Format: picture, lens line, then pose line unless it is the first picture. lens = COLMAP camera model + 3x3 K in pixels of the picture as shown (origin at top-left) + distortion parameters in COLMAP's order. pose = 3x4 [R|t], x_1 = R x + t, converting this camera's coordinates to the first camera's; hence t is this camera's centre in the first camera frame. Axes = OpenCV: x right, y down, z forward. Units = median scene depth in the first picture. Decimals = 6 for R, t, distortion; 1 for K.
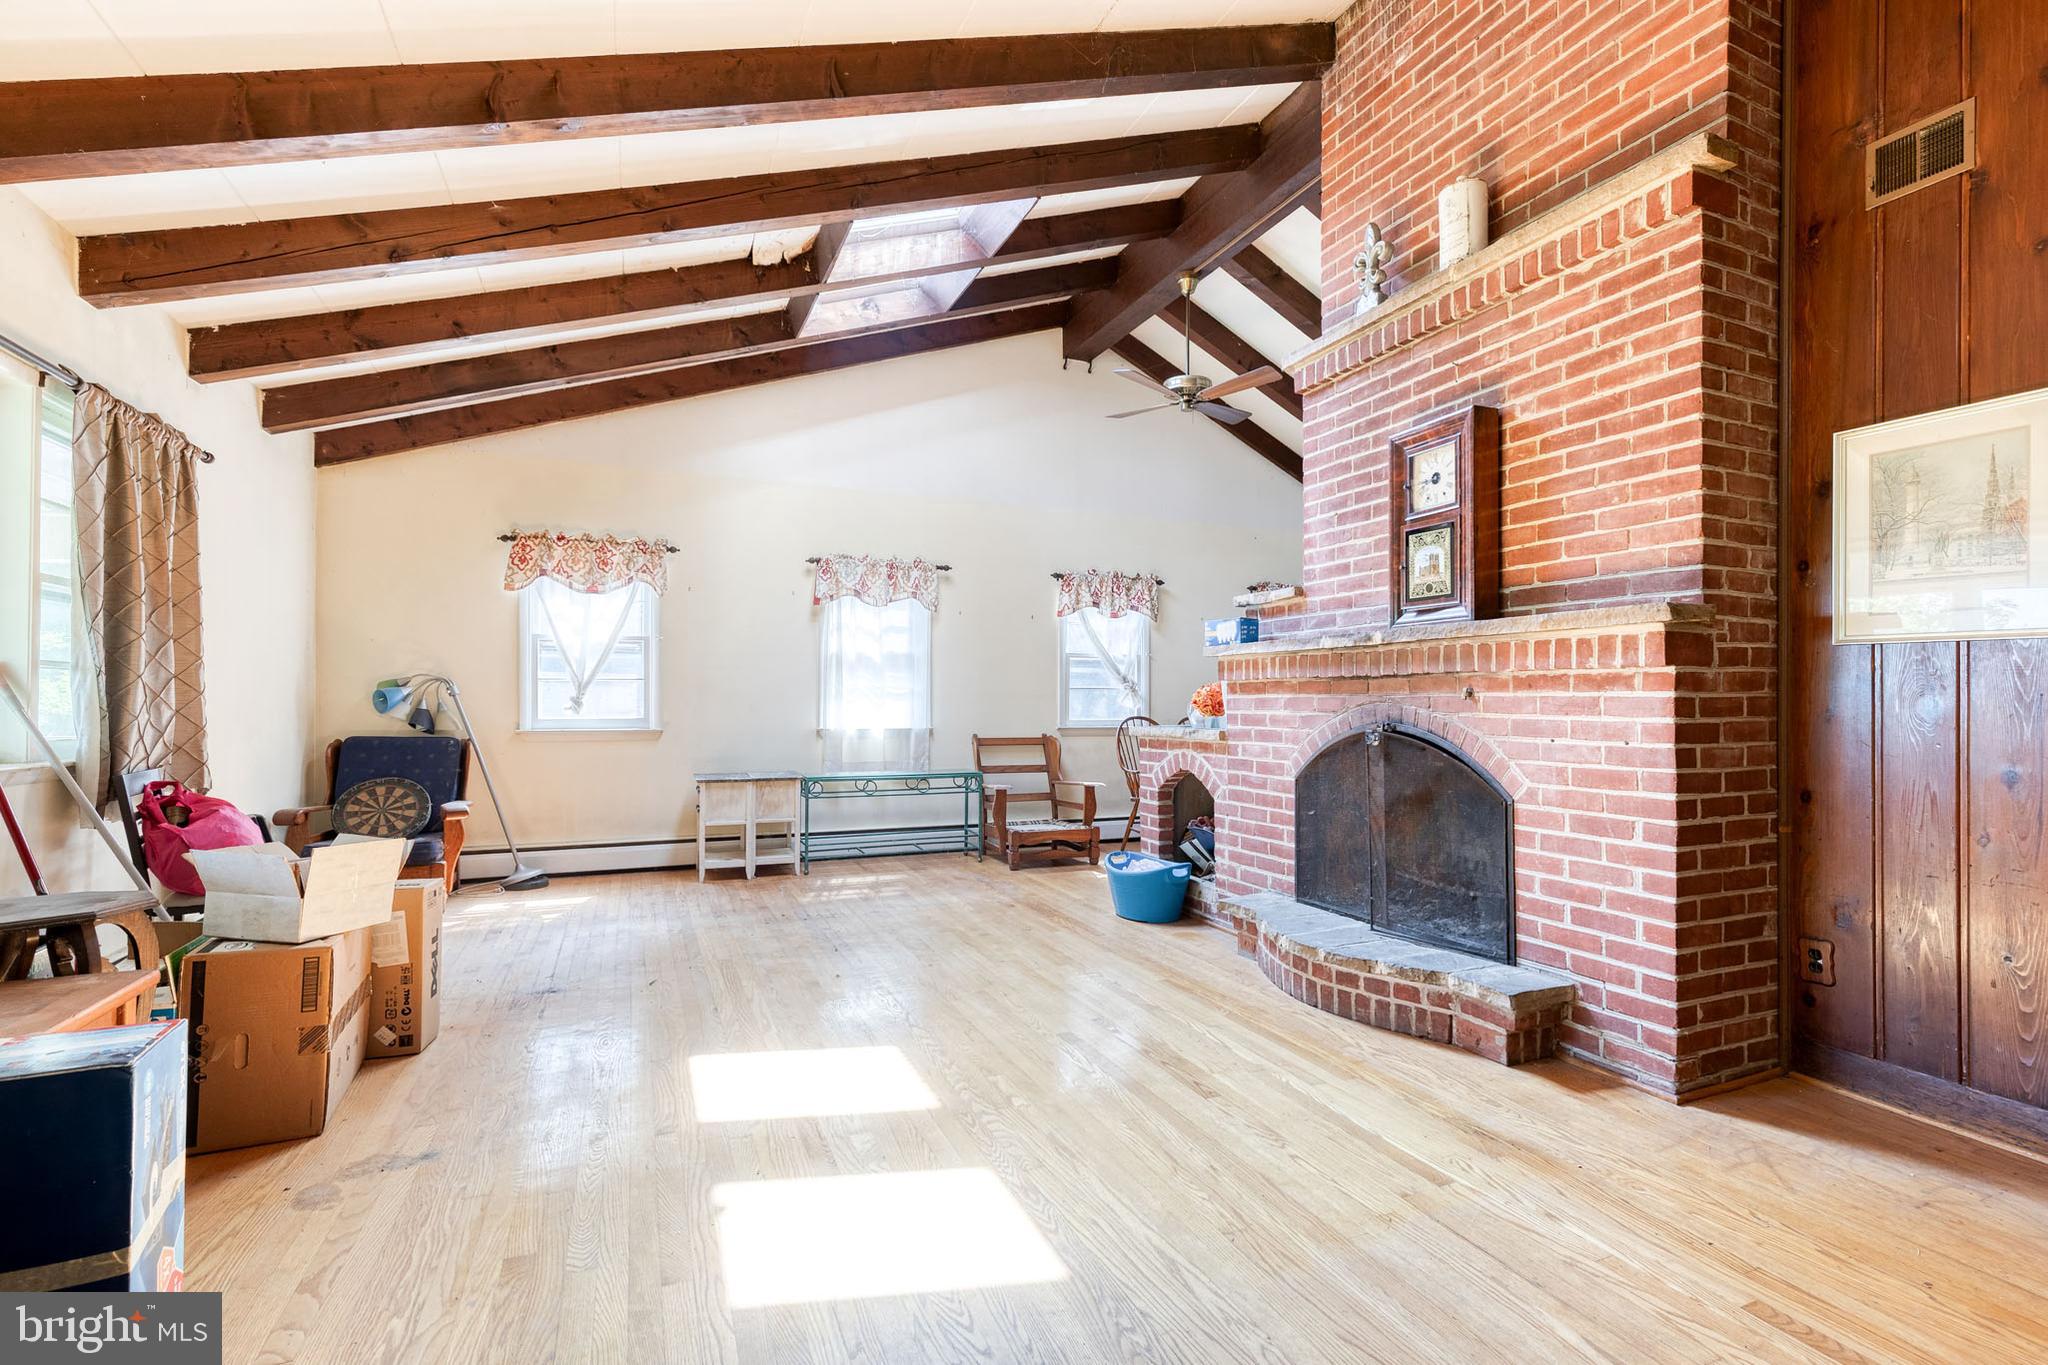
lens RADIAL K [[953.6, 0, 1102.2], [0, 953.6, 693.2], [0, 0, 1]] dist [0.013480, -0.002352]
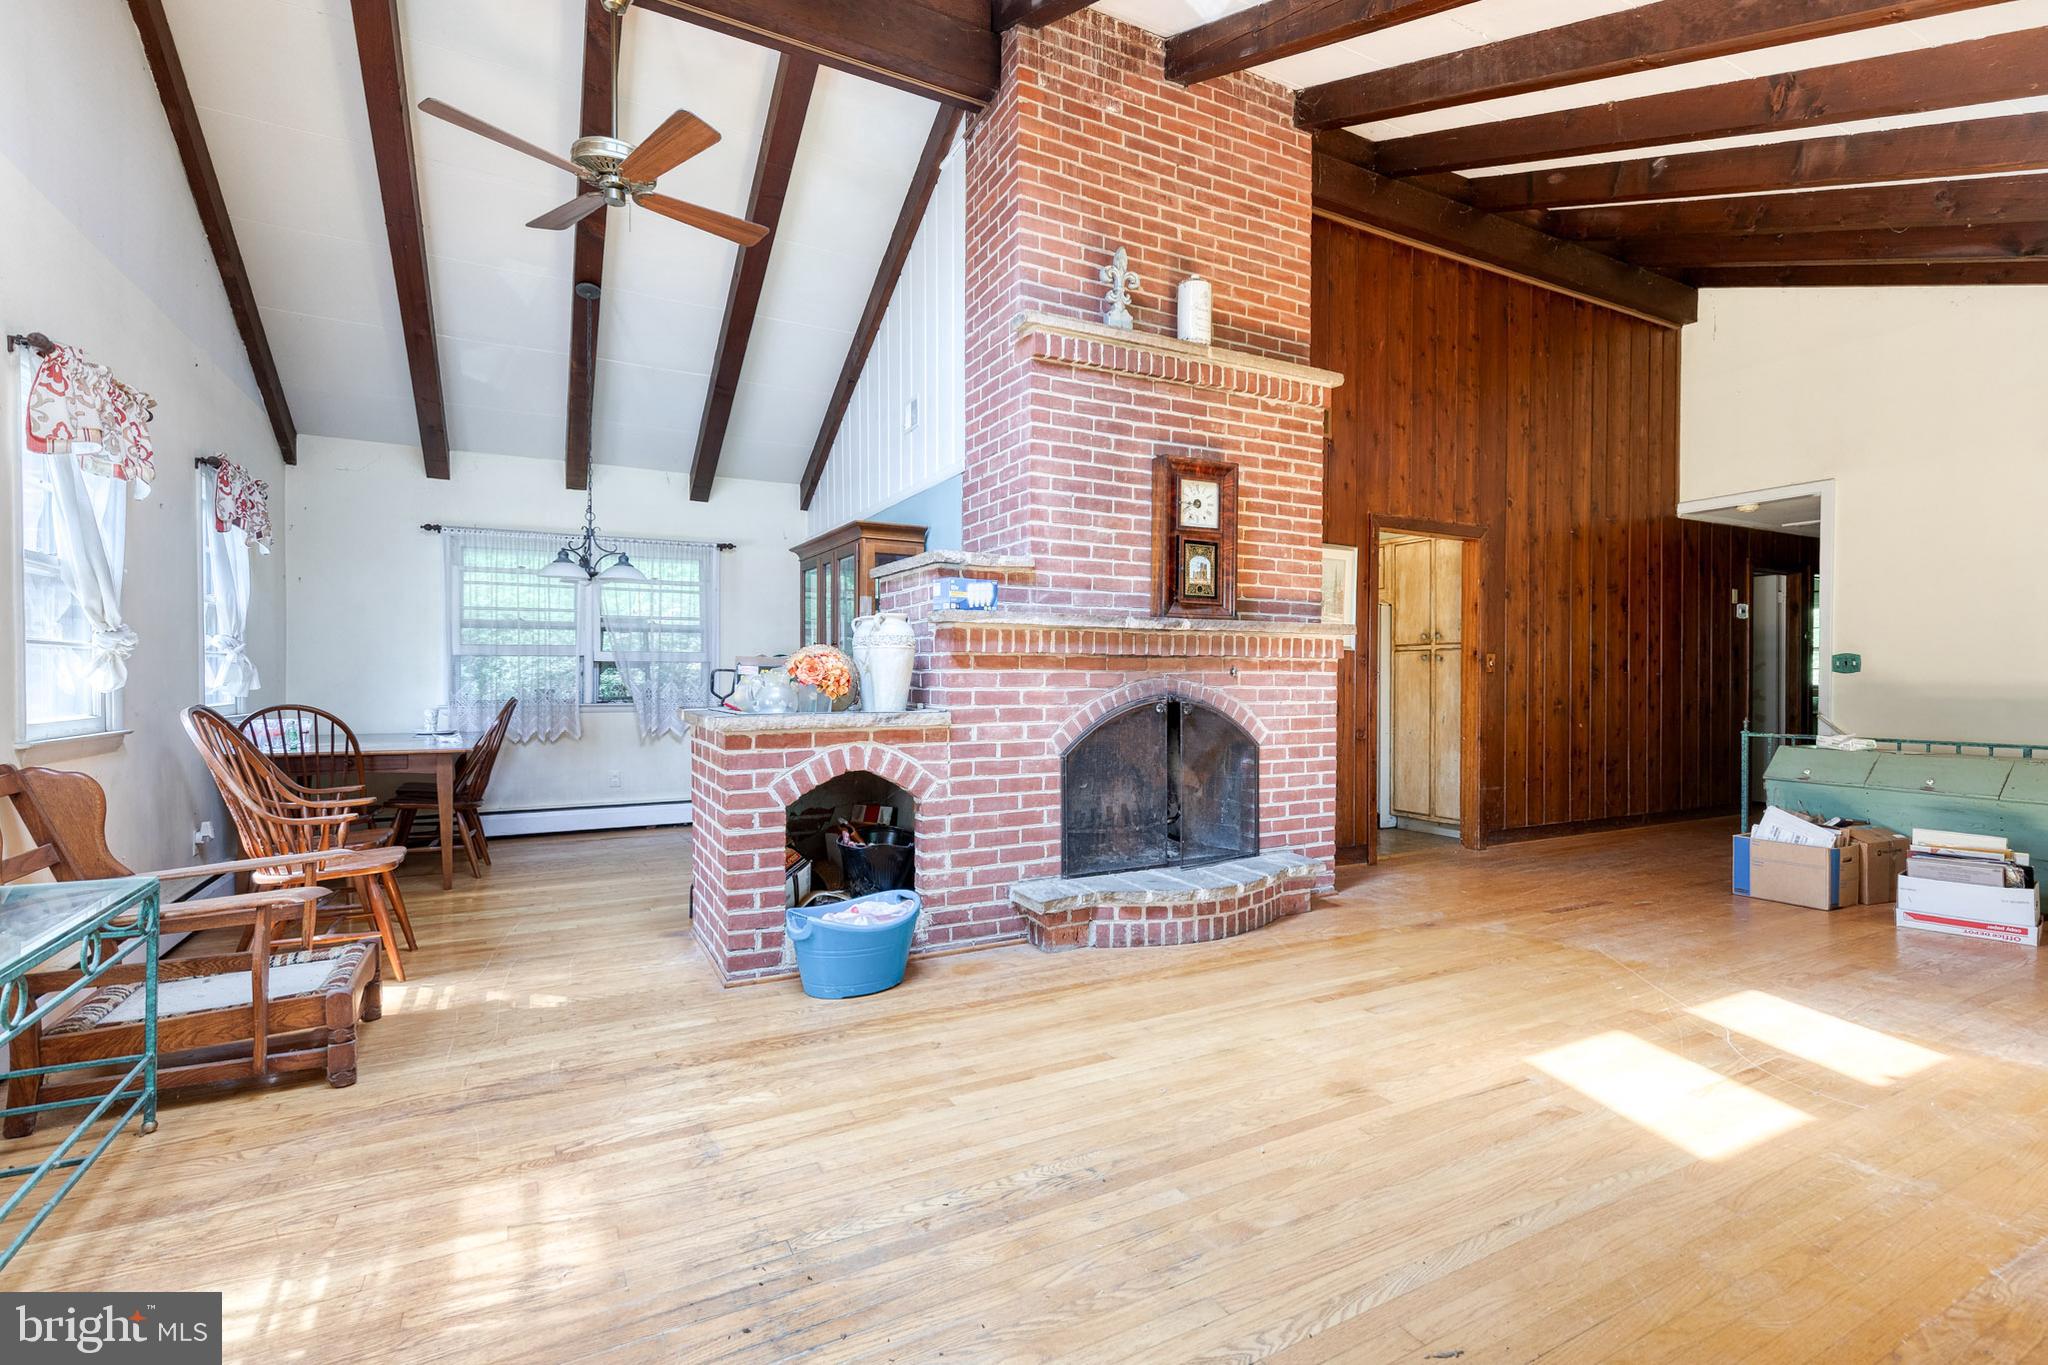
lens RADIAL K [[953.6, 0, 1042.6], [0, 953.6, 689.6], [0, 0, 1]] dist [0.013480, -0.002352]
pose [[-0.052115, -0.015287, 0.998524, -0.740632], [-0.011342, 0.999827, 0.014715, 0.006797], [-0.998577, -0.010558, -0.052279, 1.020681]]
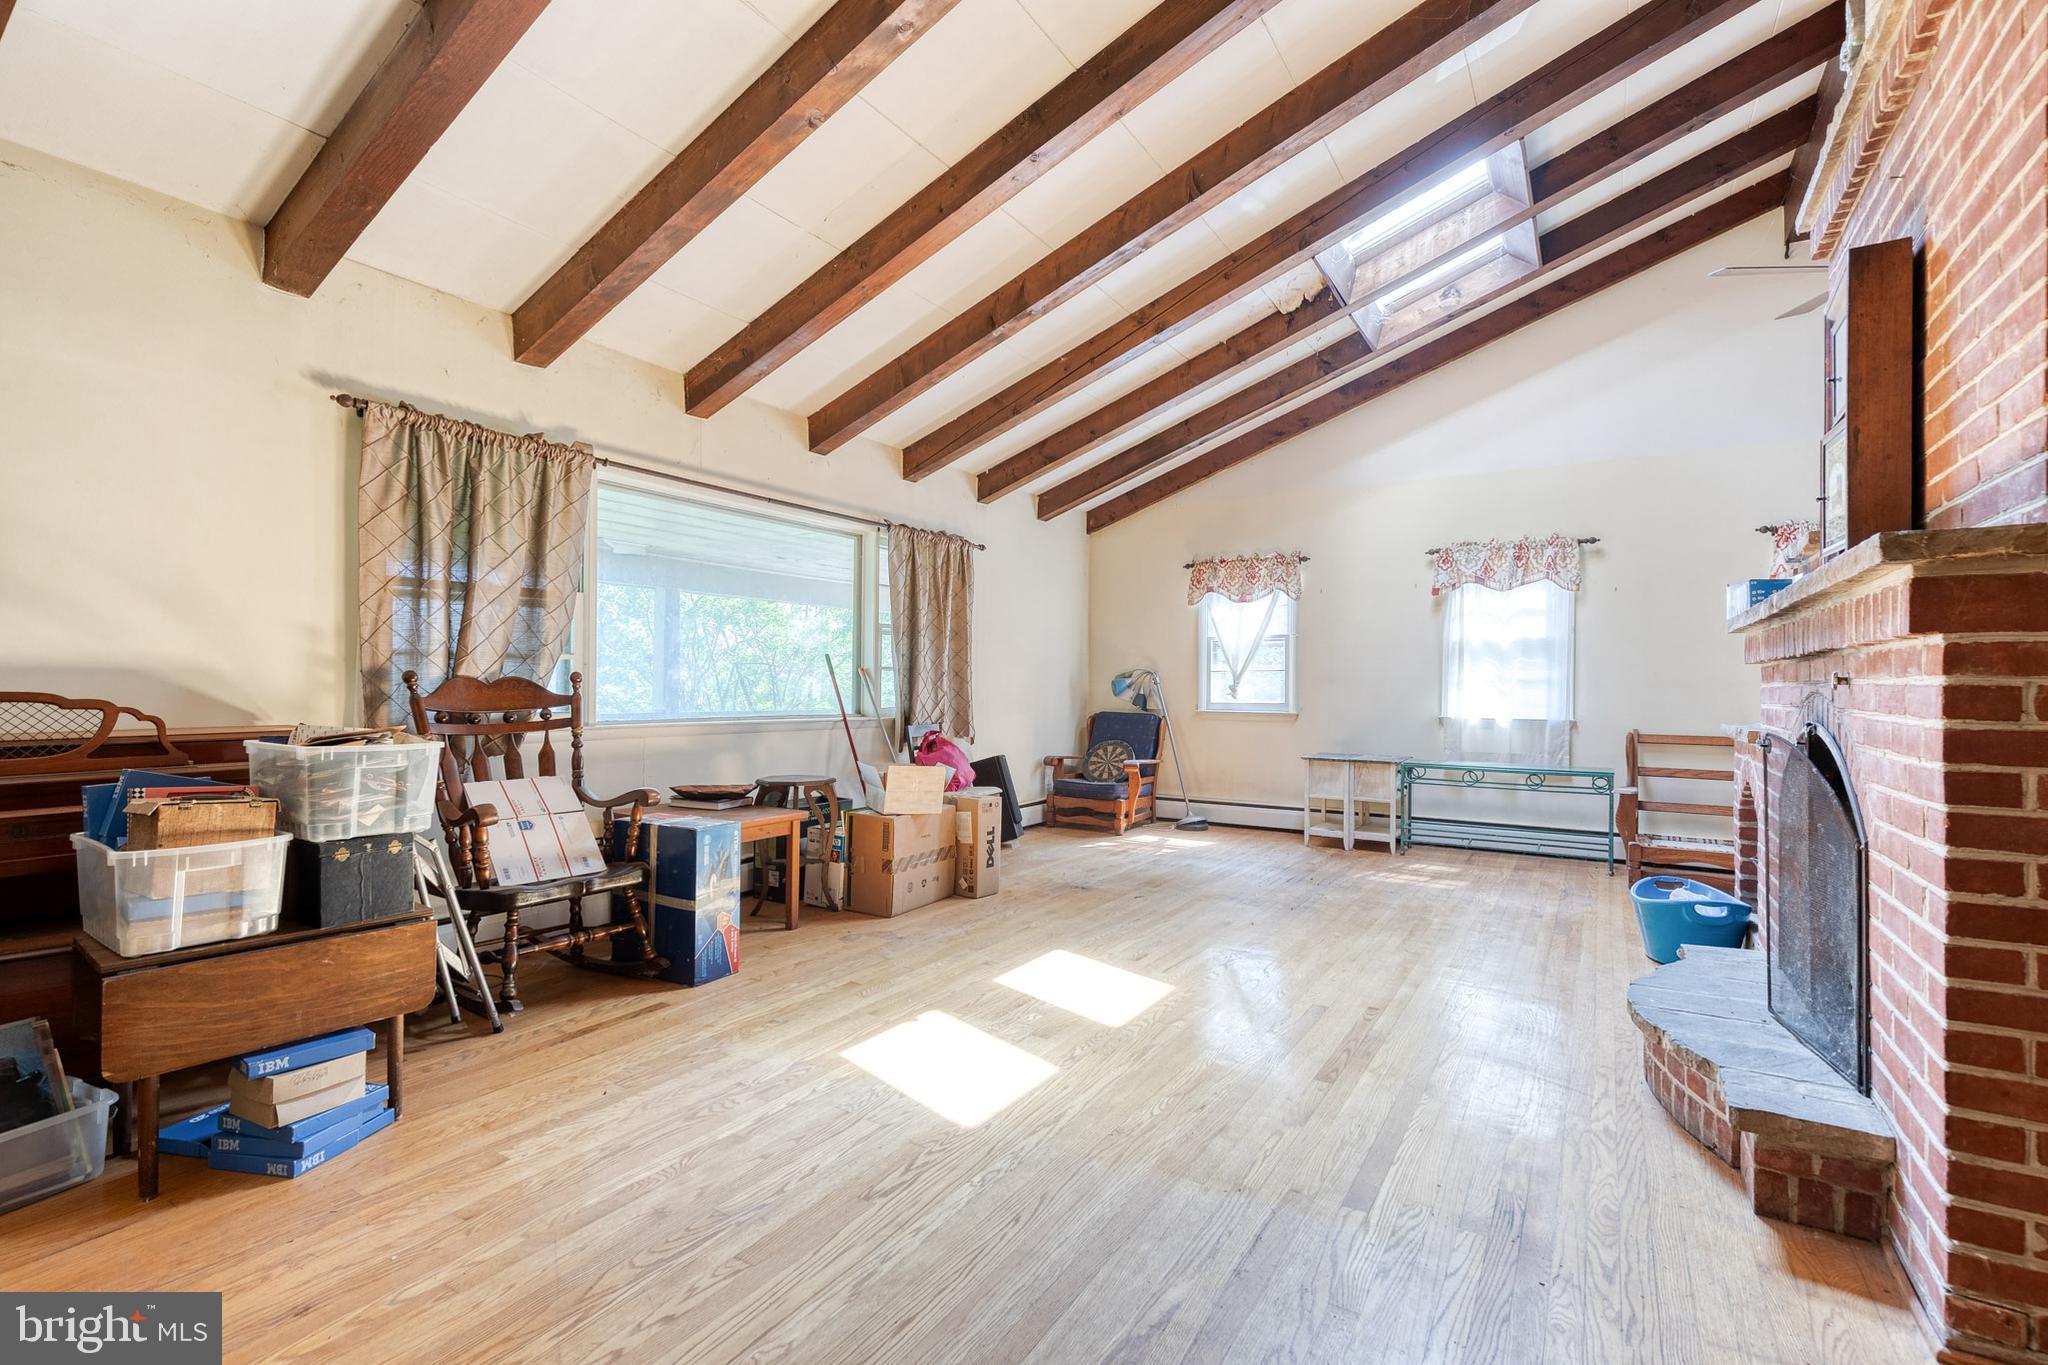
lens RADIAL K [[953.6, 0, 1015.4], [0, 953.6, 678.3], [0, 0, 1]] dist [0.013480, -0.002352]
pose [[0.538775, -0.005754, -0.842430, 0.485743], [0.002458, 0.999983, -0.005259, 0.000735], [0.842446, 0.000763, 0.538780, 0.110401]]
